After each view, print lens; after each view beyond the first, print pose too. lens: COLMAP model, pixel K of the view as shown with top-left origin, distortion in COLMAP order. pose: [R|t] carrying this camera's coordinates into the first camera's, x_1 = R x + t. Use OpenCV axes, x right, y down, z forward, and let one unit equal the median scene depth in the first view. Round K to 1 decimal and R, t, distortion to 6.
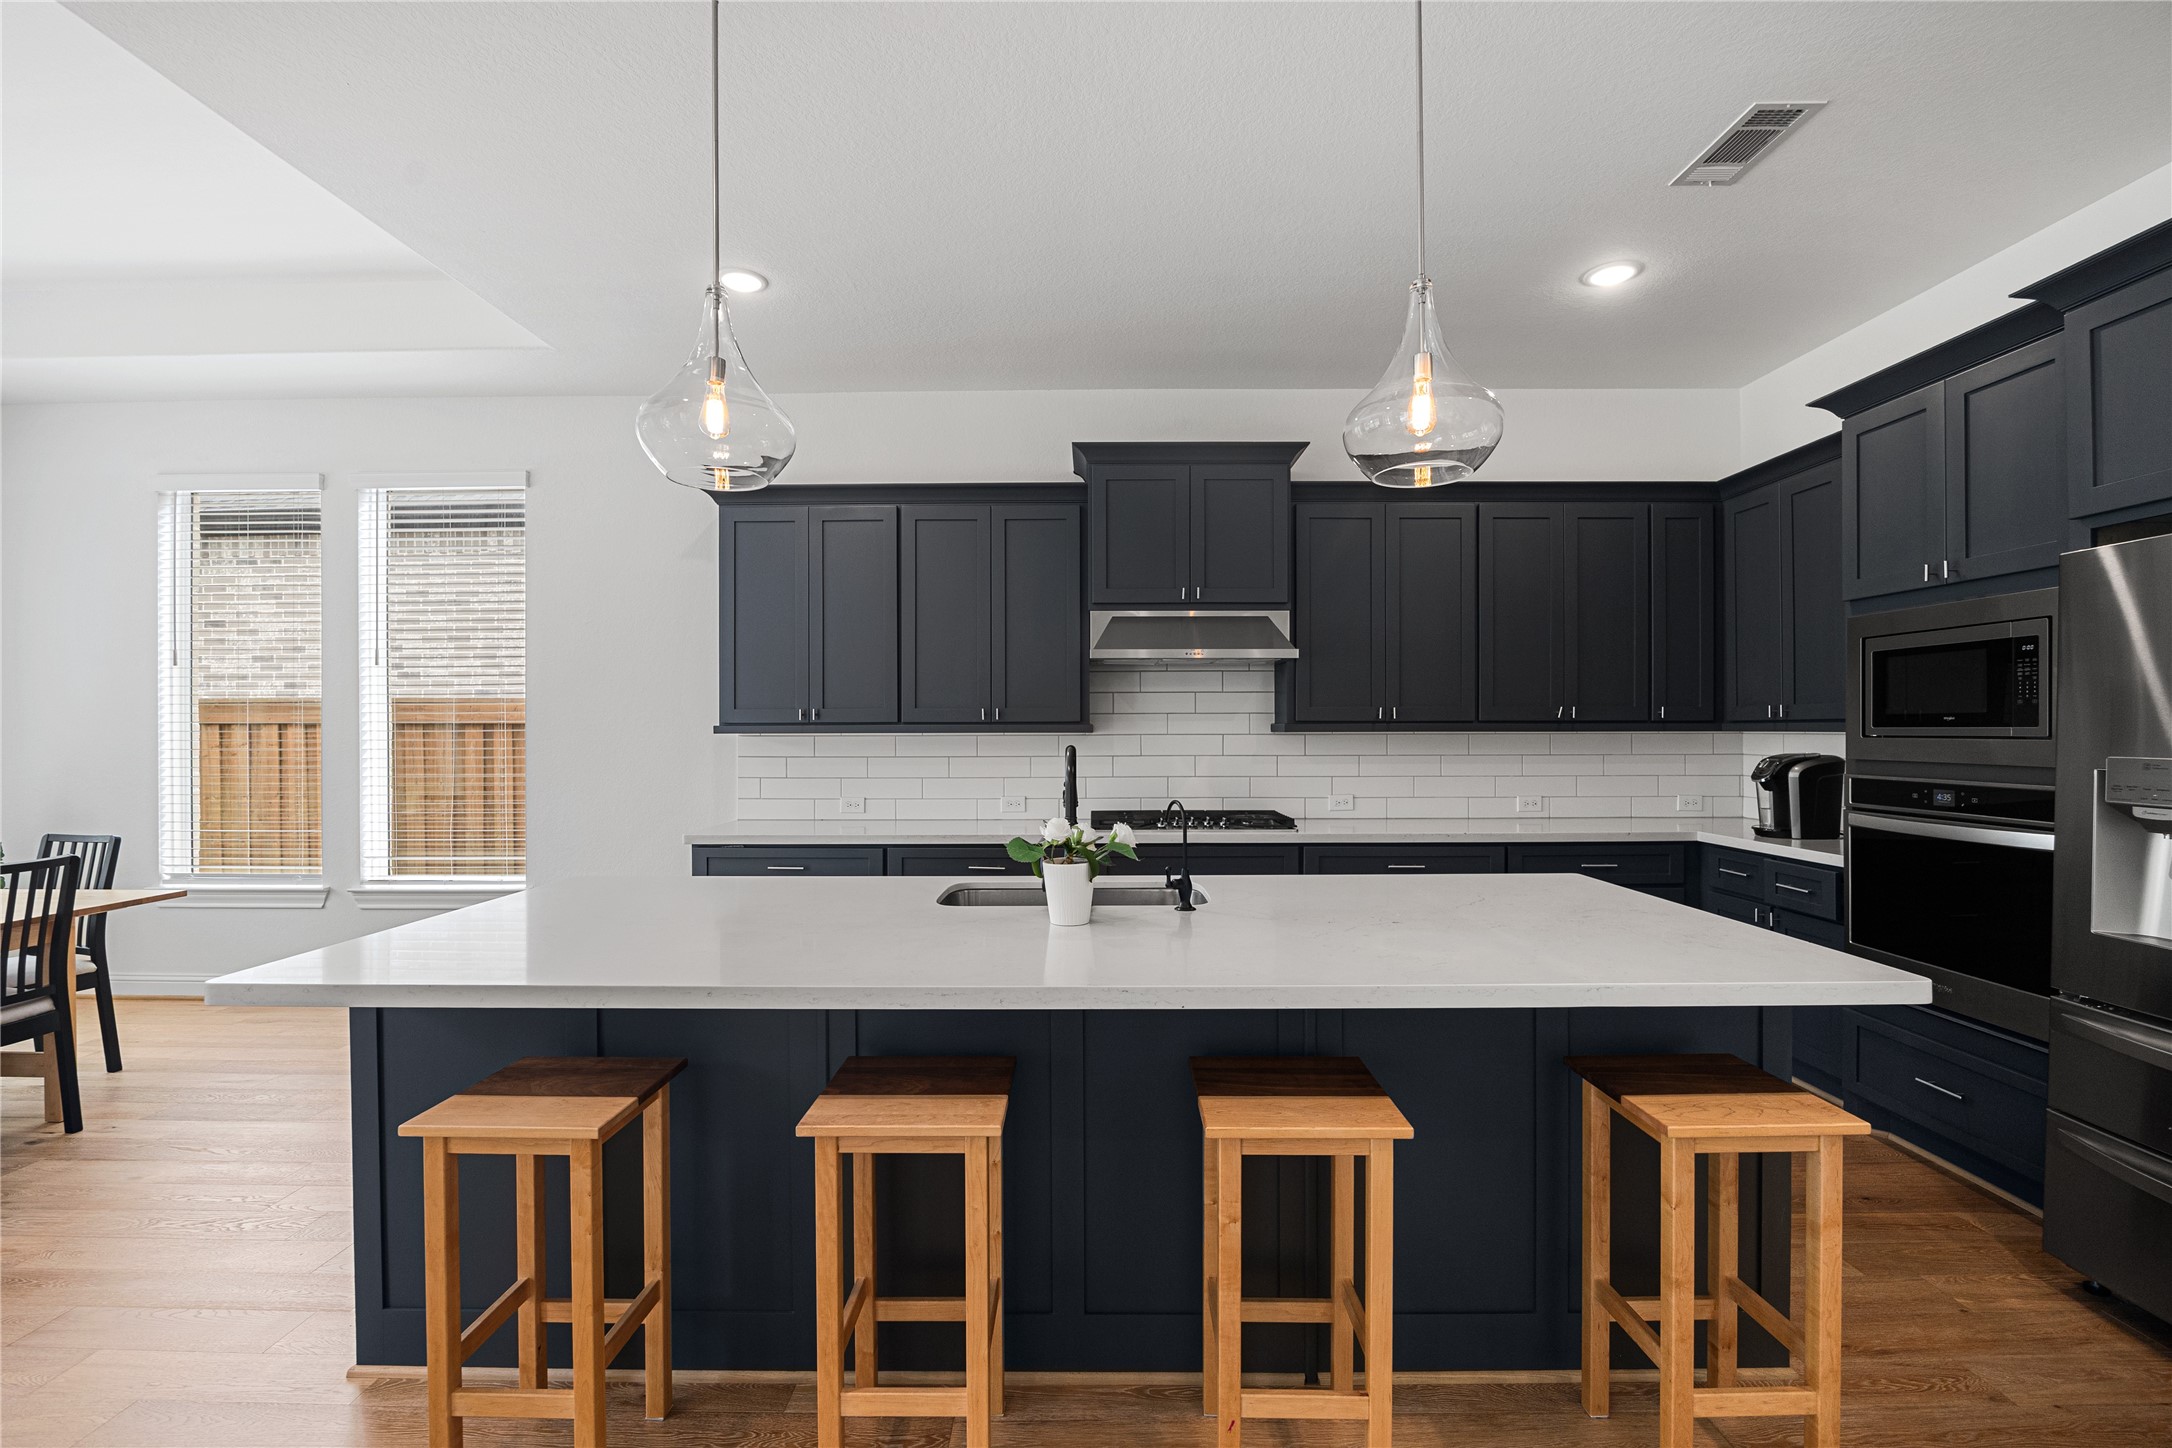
lens RADIAL K [[969.3, 0, 1097.0], [0, 969.3, 737.3], [0, 0, 1]] dist [-0.019714, 0.000846]
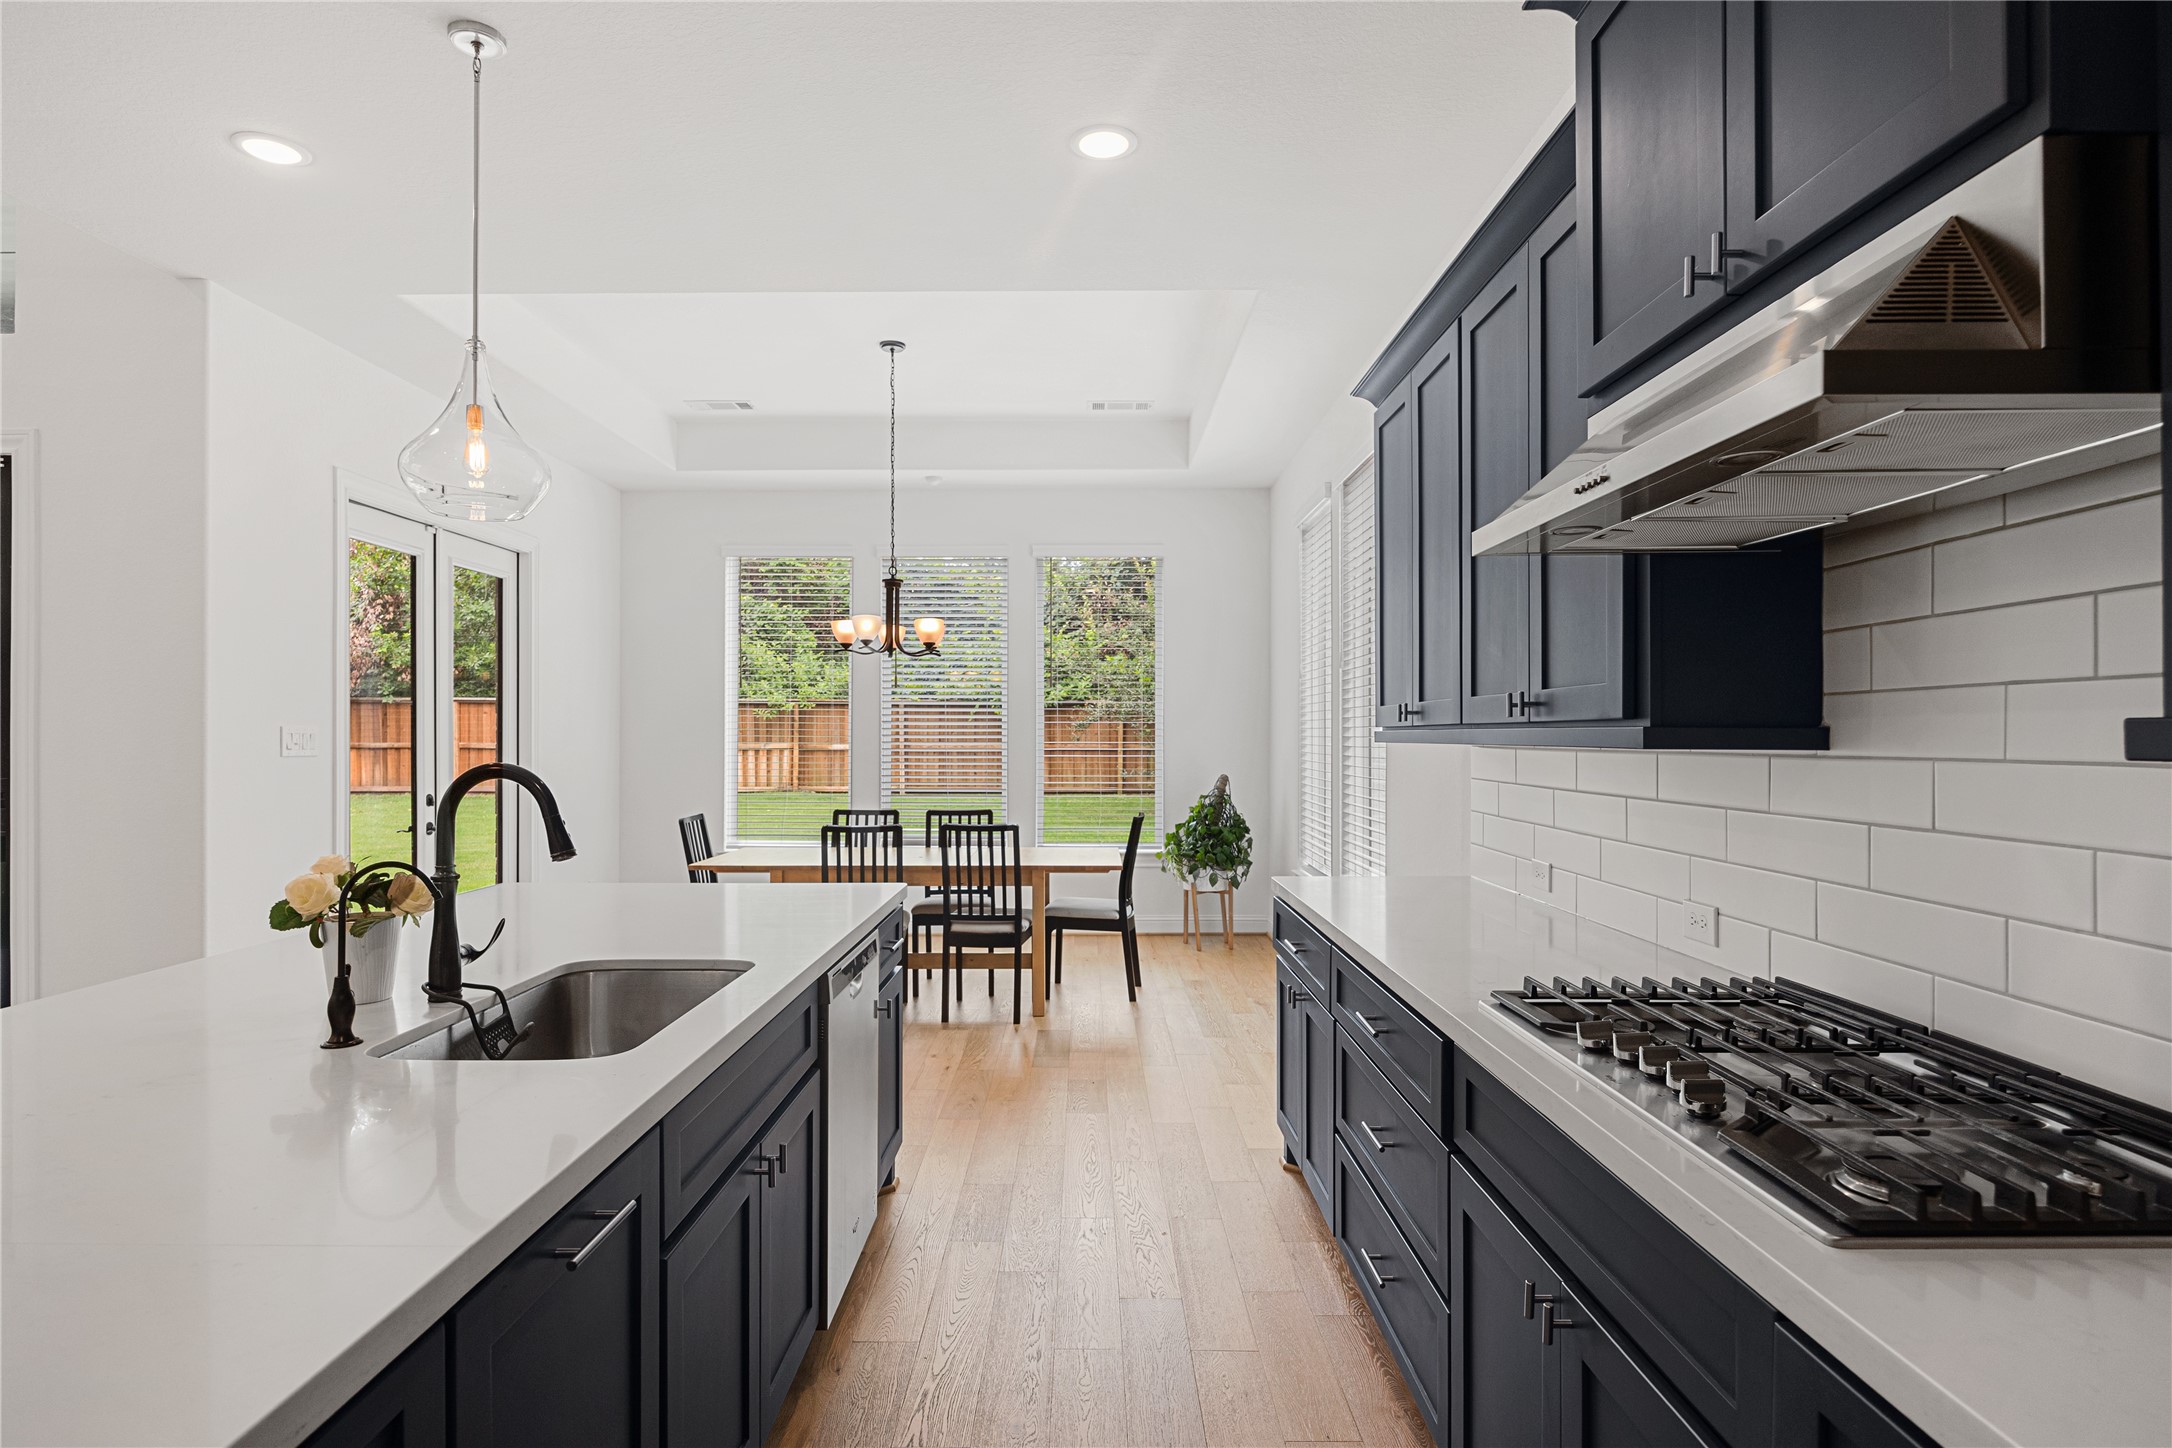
lens RADIAL K [[1130.7, 0, 1070.9], [0, 1130.7, 746.7], [0, 0, 1]] dist [-0.017381, 0.001289]
pose [[-0.011344, 0.012417, -0.999859, 0.416072], [-0.010131, 0.999870, 0.012532, -0.008857], [0.999884, 0.010271, -0.011217, 0.792900]]
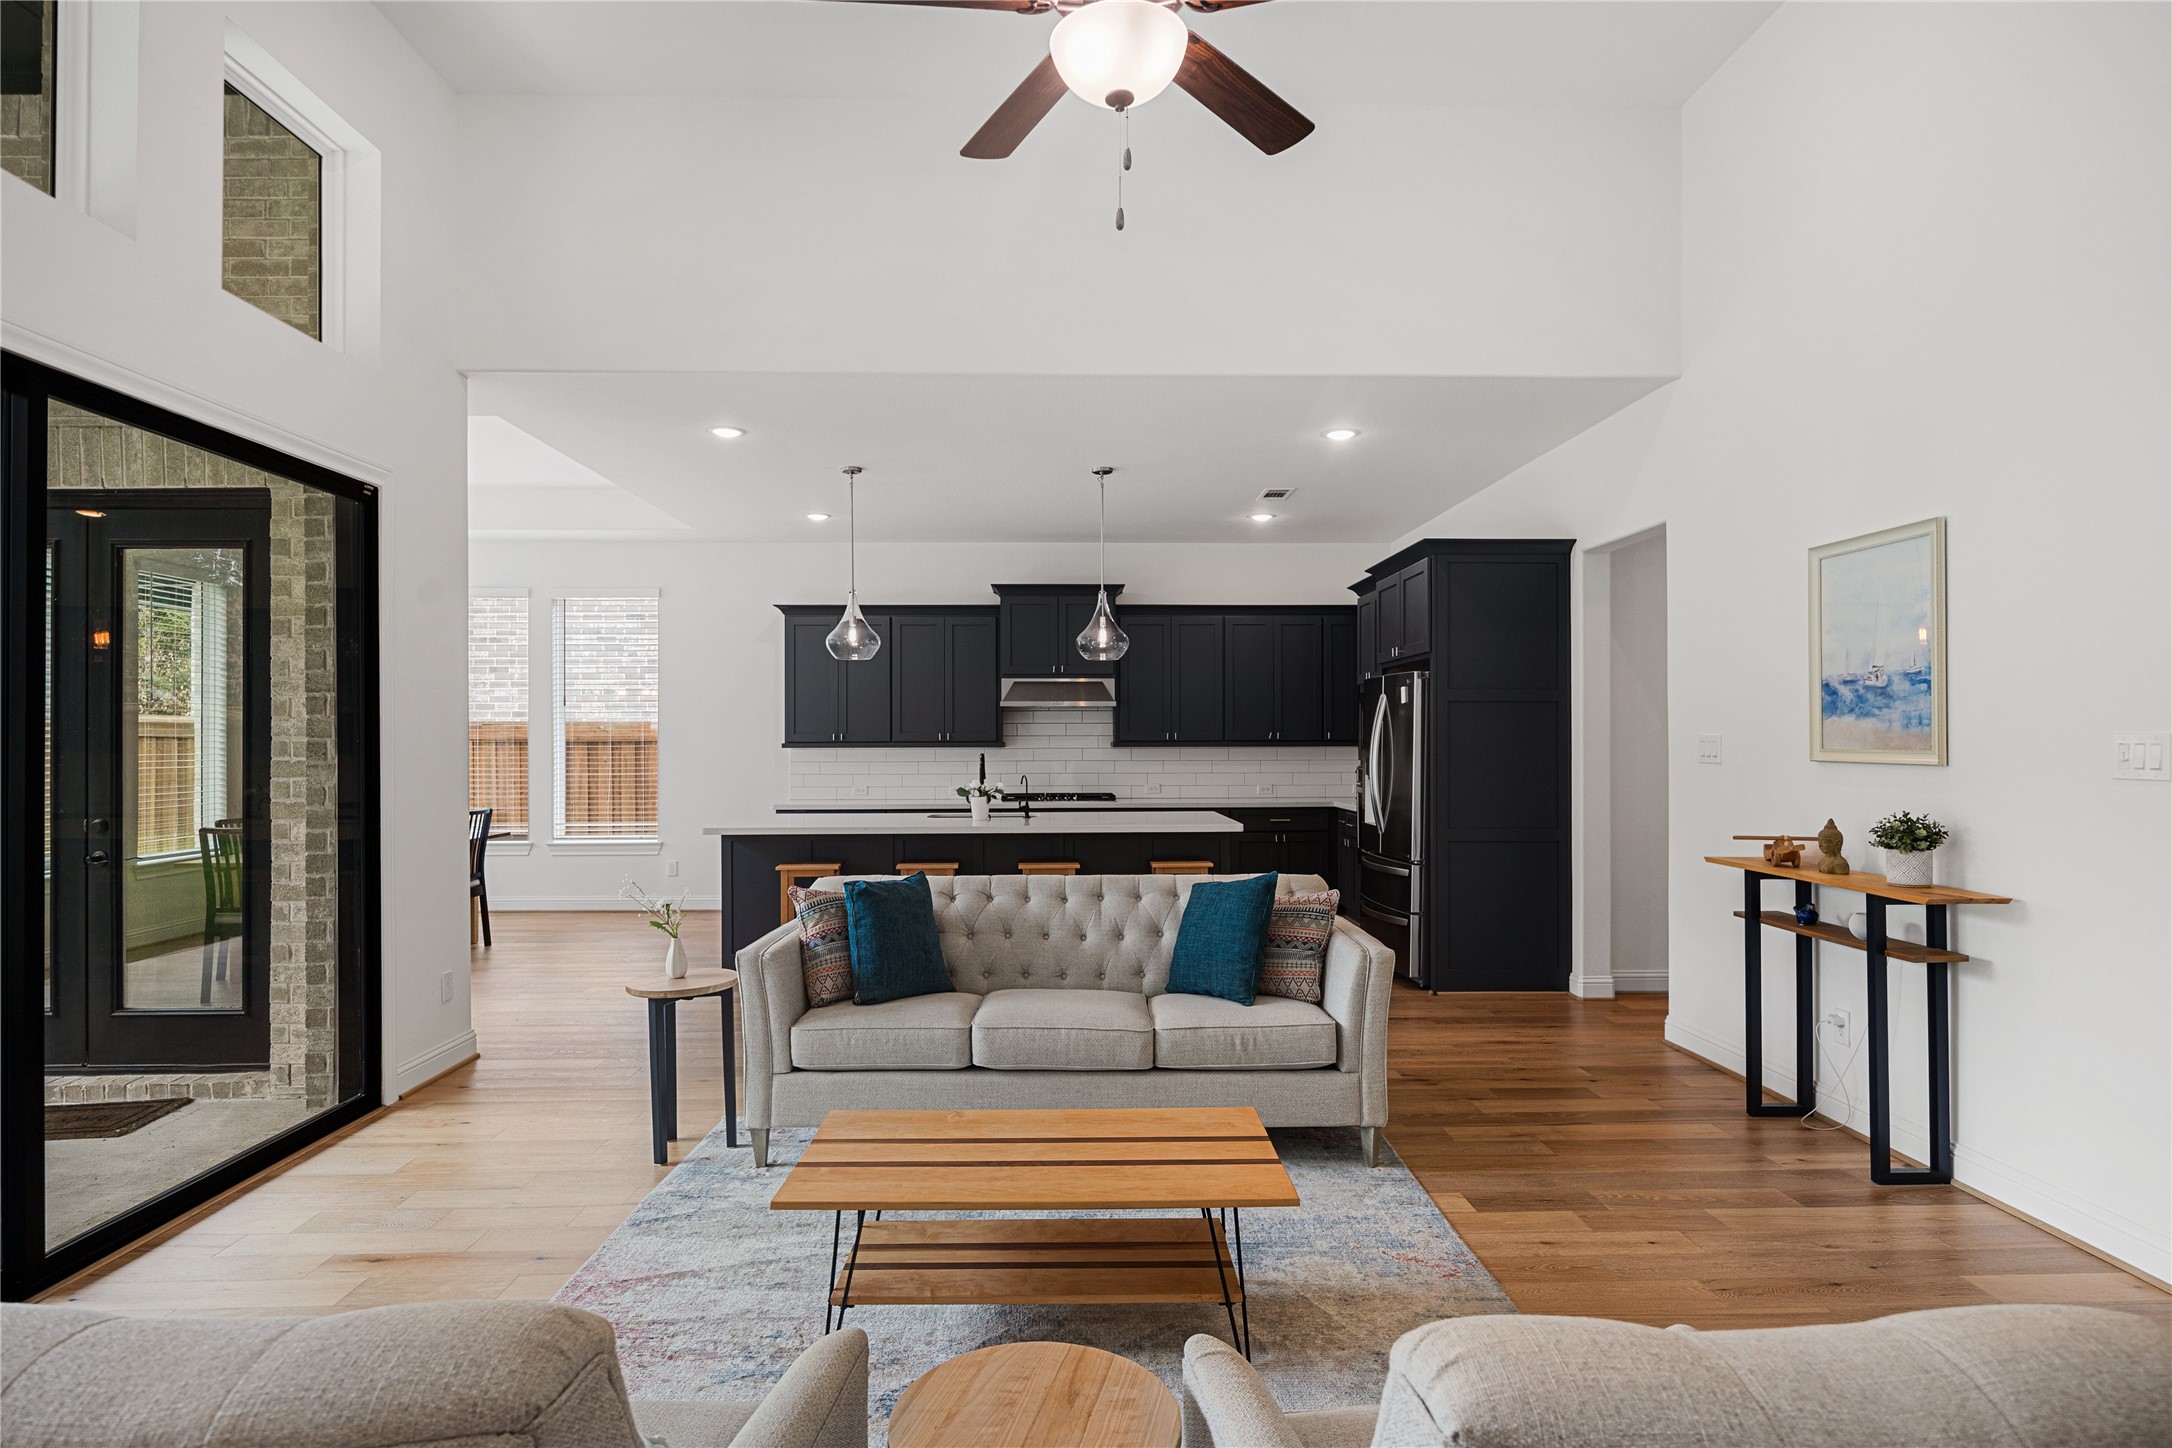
lens RADIAL K [[1130.7, 0, 1104.0], [0, 1130.7, 724.1], [0, 0, 1]] dist [-0.017381, 0.001289]
pose [[0.998908, 0.000805, 0.046711, 0.081078], [0.000131, 0.999800, -0.020018, -0.006031], [-0.046718, 0.020002, 0.998708, -1.034418]]
